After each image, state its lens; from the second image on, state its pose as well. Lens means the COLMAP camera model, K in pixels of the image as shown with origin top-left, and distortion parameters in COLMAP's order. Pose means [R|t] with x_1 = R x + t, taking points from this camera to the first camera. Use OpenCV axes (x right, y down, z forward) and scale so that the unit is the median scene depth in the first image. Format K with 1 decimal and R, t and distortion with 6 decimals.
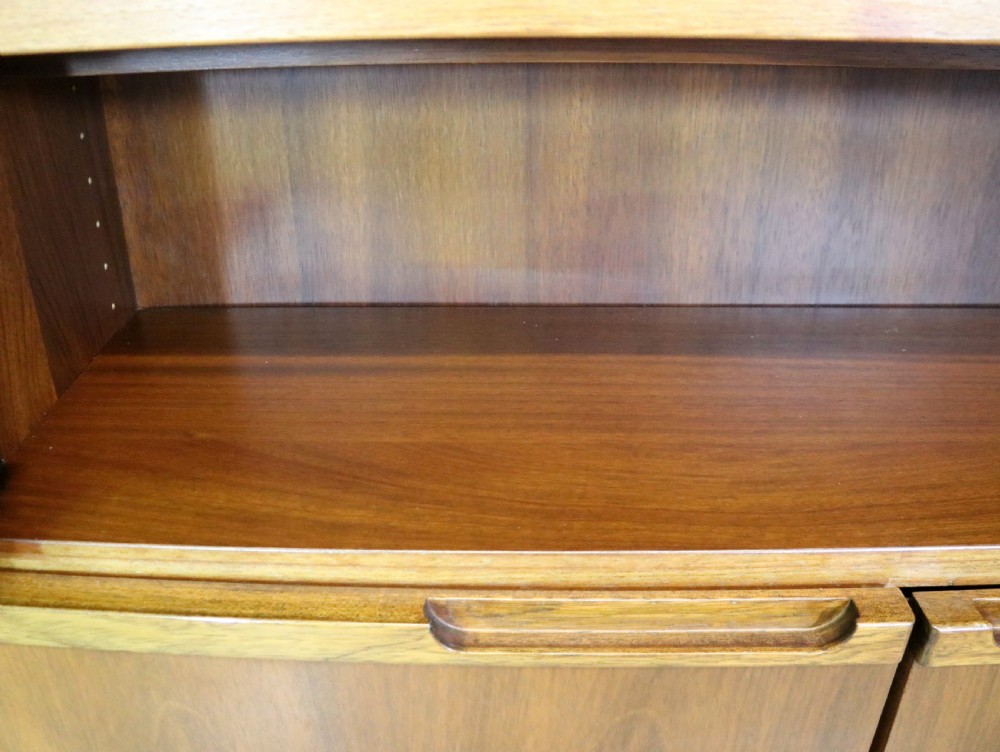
lens RADIAL K [[891.2, 0, 458.9], [0, 891.2, 372.1], [0, 0, 1]] dist [-0.205433, 0.144448]
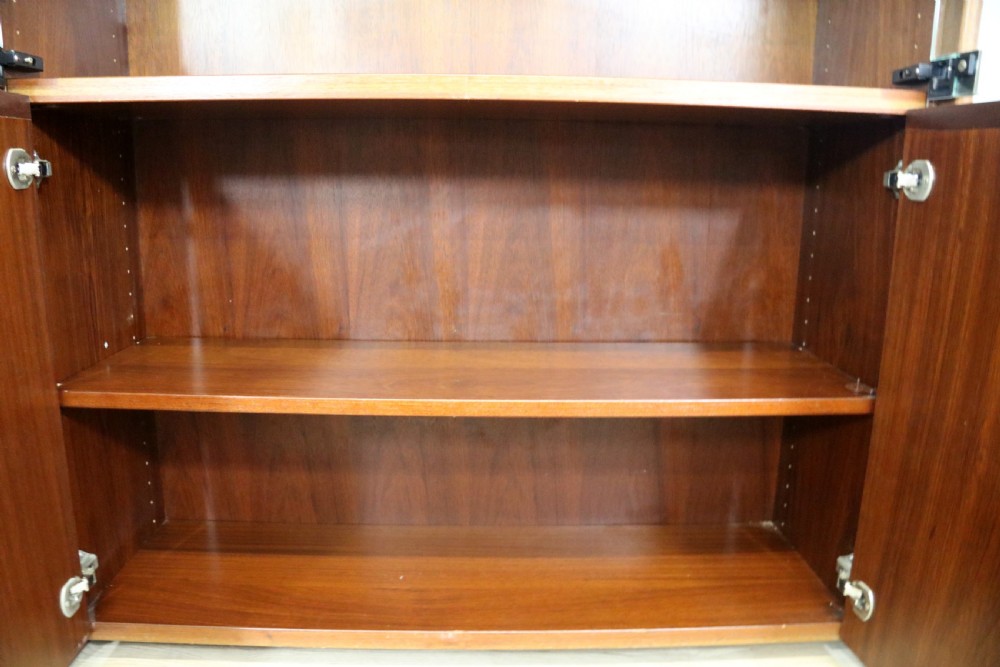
lens RADIAL K [[769.3, 0, 491.5], [0, 769.3, 338.9], [0, 0, 1]] dist [-0.178000, 0.097574]
pose [[0.998216, 0.018839, 0.056662, 0.318716], [-0.004011, 0.967935, -0.251169, 0.841664], [-0.059577, 0.250494, 0.966283, -0.399873]]
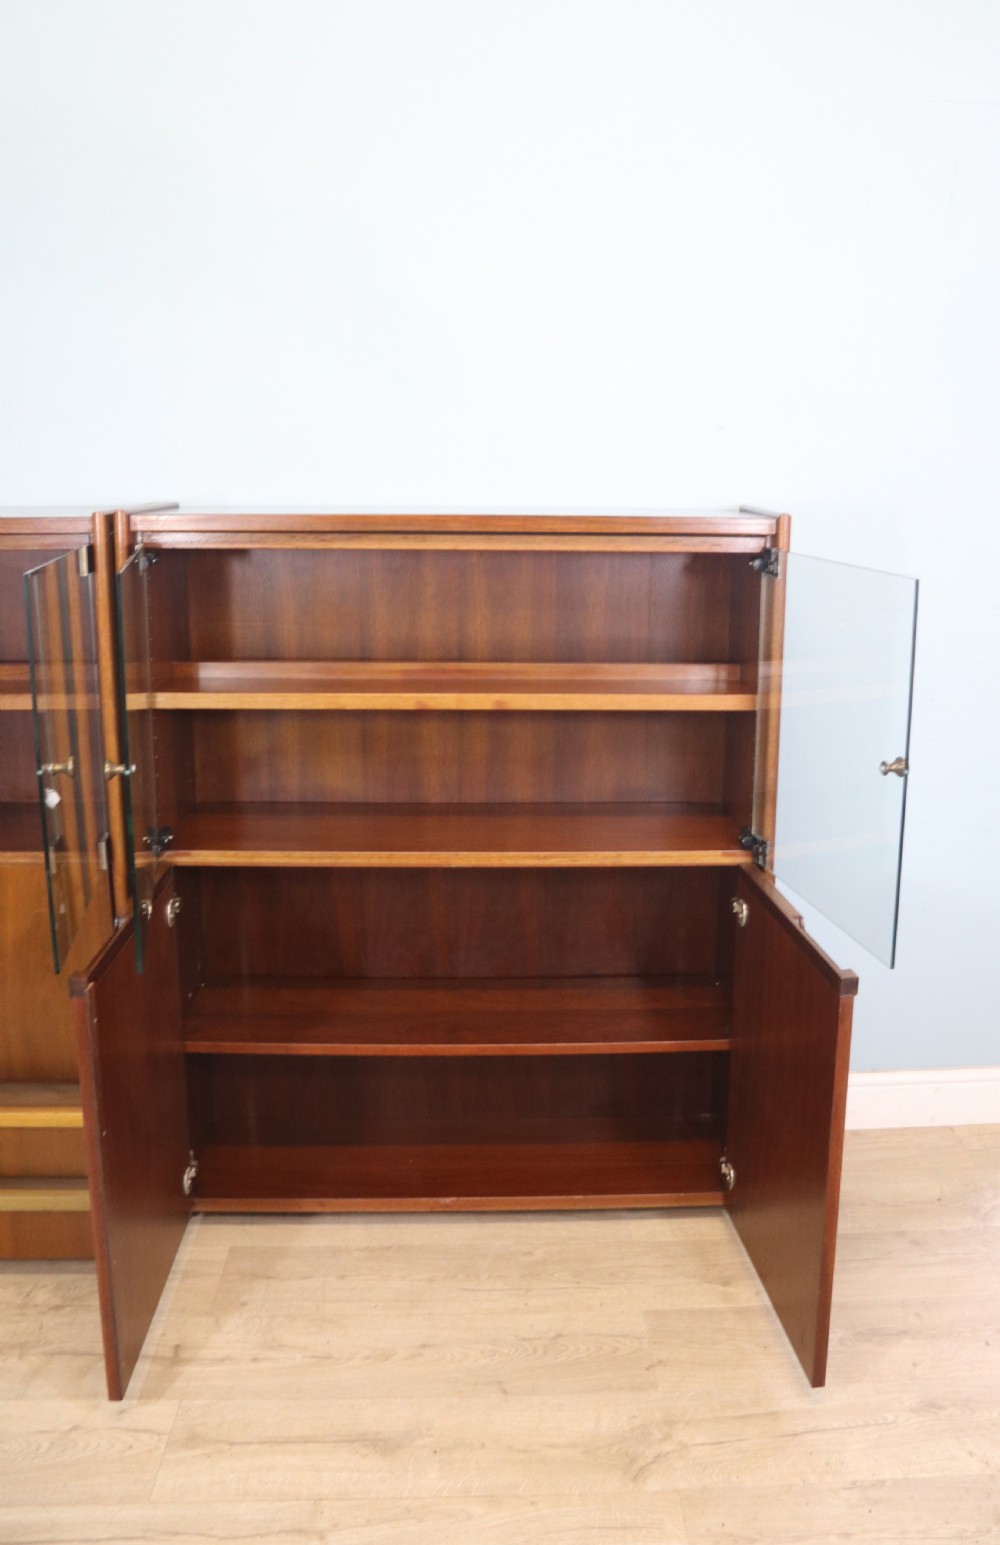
lens RADIAL K [[1328.9, 0, 561.7], [0, 1328.9, 706.9], [0, 0, 1]] dist [-0.175965, 0.137847]
pose [[0.995948, 0.013831, 0.088859, 0.307647], [0.011422, 0.960645, -0.277543, 0.718617], [-0.089201, 0.277434, 0.956595, -2.702654]]
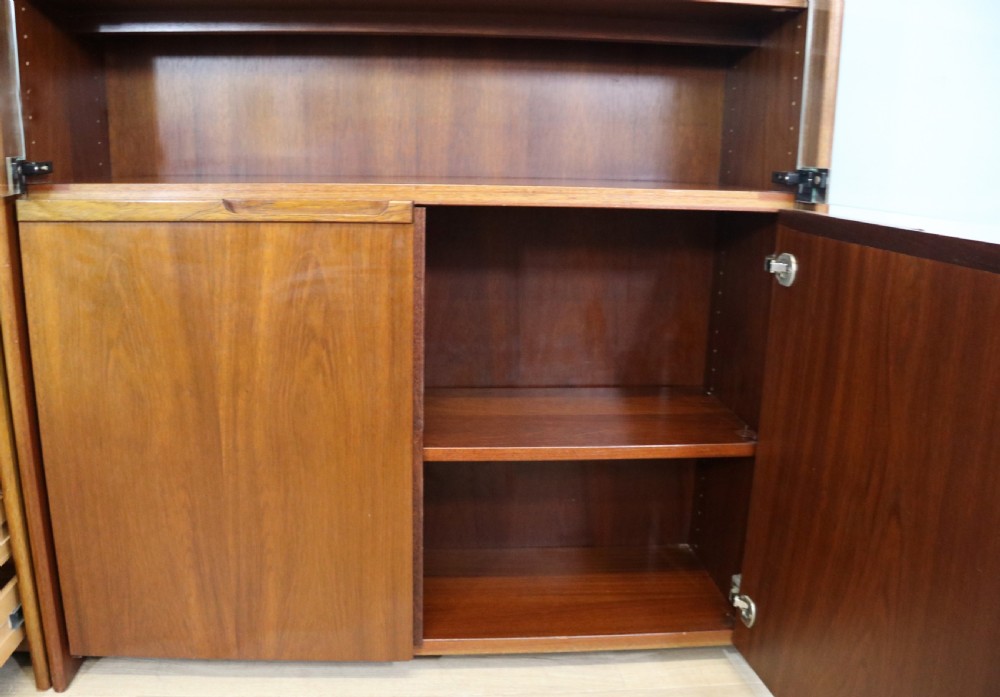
lens RADIAL K [[842.7, 0, 474.0], [0, 842.7, 360.5], [0, 0, 1]] dist [-0.180779, 0.111618]
pose [[0.995180, 0.013056, 0.097188, 0.302427], [0.009361, 0.973921, -0.226693, 0.832167], [-0.097614, 0.226510, 0.969105, -0.841785]]
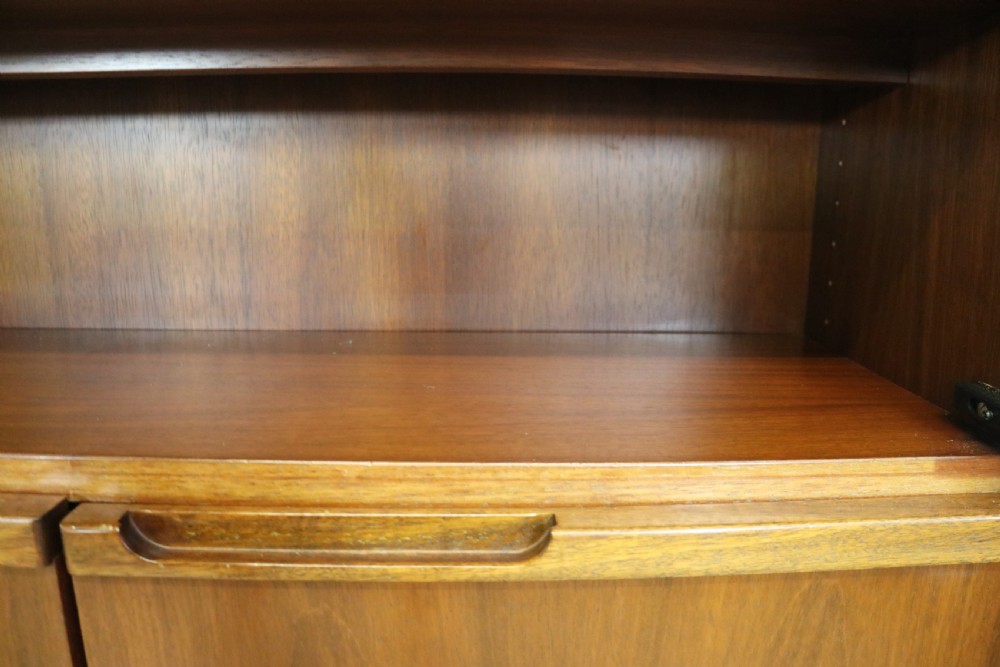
lens RADIAL K [[769.3, 0, 491.5], [0, 769.3, 338.9], [0, 0, 1]] dist [-0.178000, 0.097574]
pose [[0.998532, 0.018736, 0.050823, 0.639434], [-0.005160, 0.966910, -0.255065, 0.190948], [-0.053921, 0.254428, 0.965587, 0.060479]]
